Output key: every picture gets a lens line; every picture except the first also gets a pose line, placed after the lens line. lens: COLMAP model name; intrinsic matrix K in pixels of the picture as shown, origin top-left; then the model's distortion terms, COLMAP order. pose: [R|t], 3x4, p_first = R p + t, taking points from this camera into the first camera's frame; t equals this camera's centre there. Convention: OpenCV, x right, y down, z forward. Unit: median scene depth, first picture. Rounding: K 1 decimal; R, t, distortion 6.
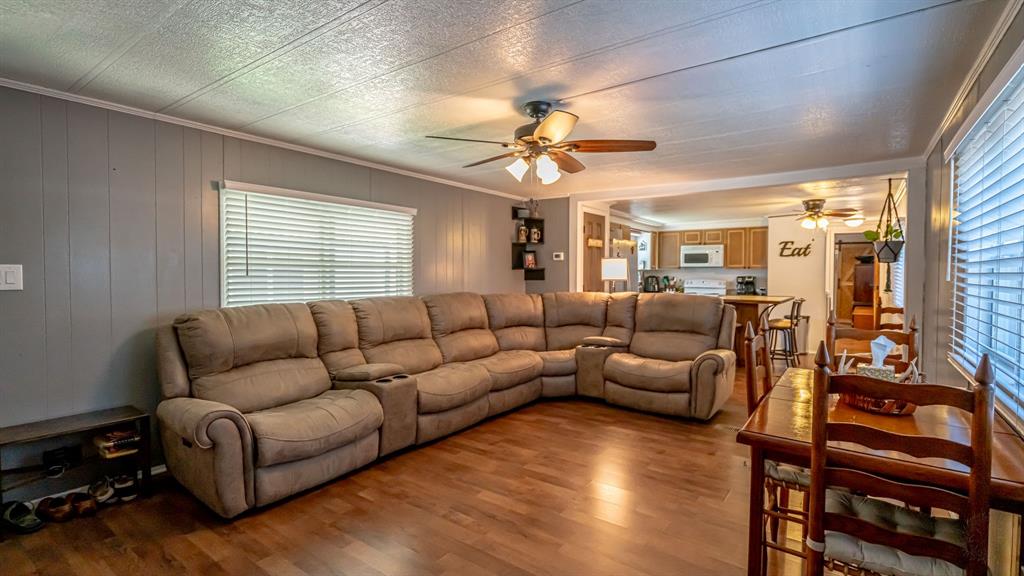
lens RADIAL K [[469.1, 0, 507.6], [0, 469.1, 287.3], [0, 0, 1]] dist [-0.001774, 0.004656]
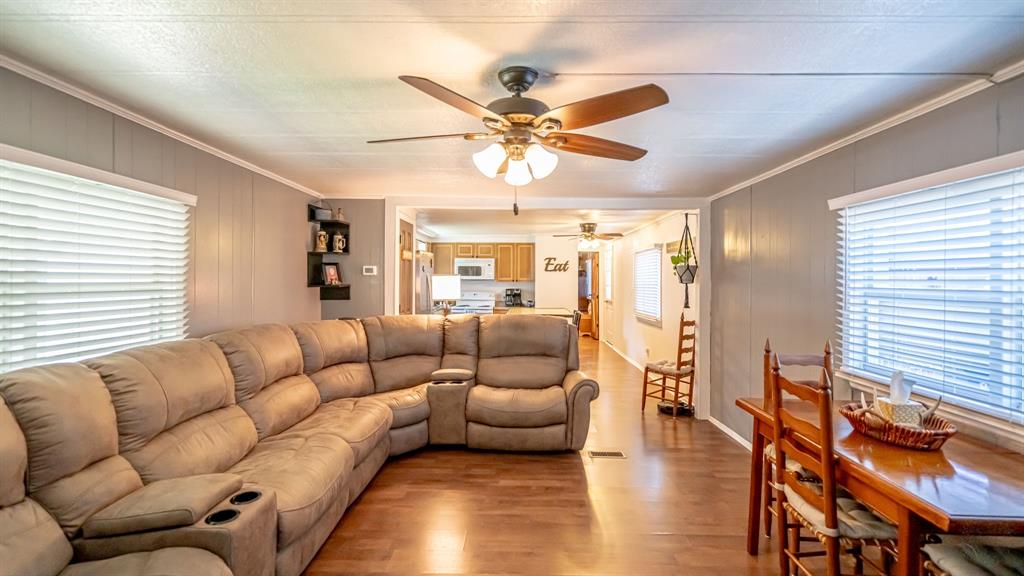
lens RADIAL K [[469.1, 0, 509.0], [0, 469.1, 282.0], [0, 0, 1]] dist [-0.001774, 0.004656]
pose [[0.818739, -0.000556, 0.574166, -0.191000], [0.014062, 0.999719, -0.019084, -0.032074], [-0.573994, 0.023698, 0.818516, 0.233473]]
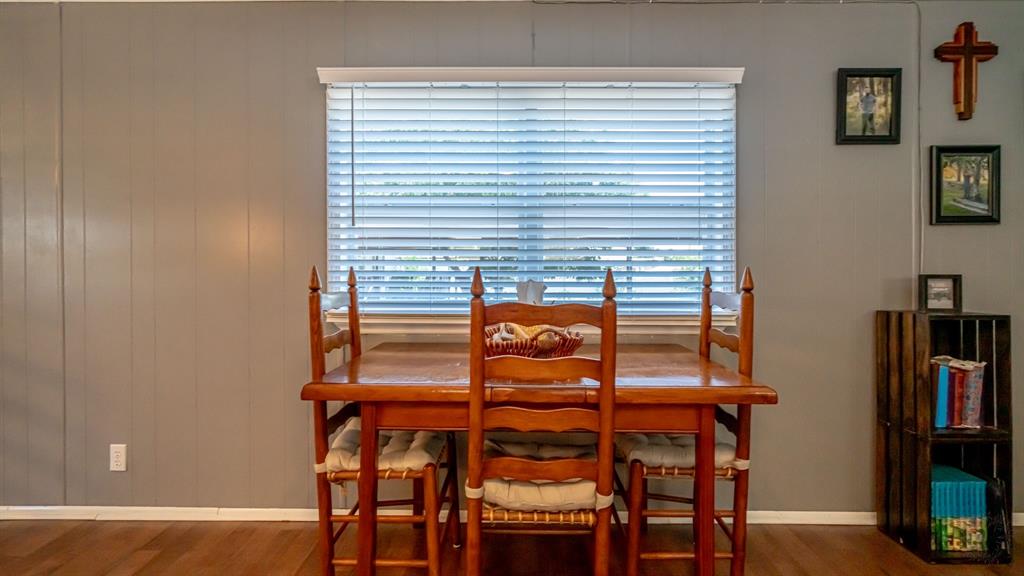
lens RADIAL K [[469.1, 0, 504.9], [0, 469.1, 265.4], [0, 0, 1]] dist [-0.001774, 0.004656]
pose [[-0.586540, -0.009981, 0.809859, 0.038529], [0.021751, 0.999369, 0.028070, 0.018617], [-0.809628, 0.034079, -0.585953, 0.570311]]
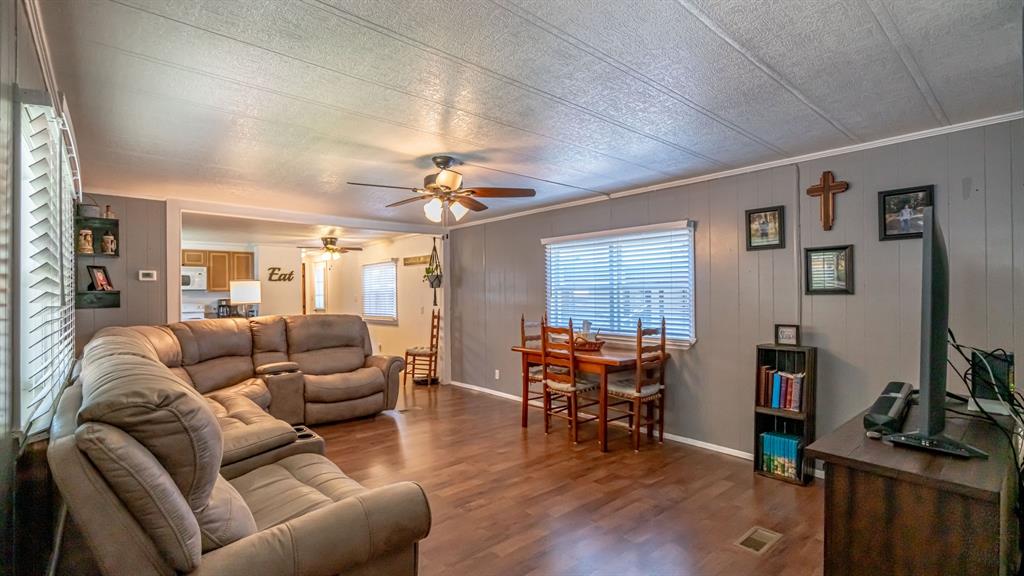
lens RADIAL K [[469.1, 0, 503.9], [0, 469.1, 294.5], [0, 0, 1]] dist [-0.001774, 0.004656]
pose [[0.236566, -0.005801, 0.971598, -0.587730], [0.039151, 0.999227, -0.003567, -0.011519], [-0.970826, 0.038883, 0.236610, 0.306193]]
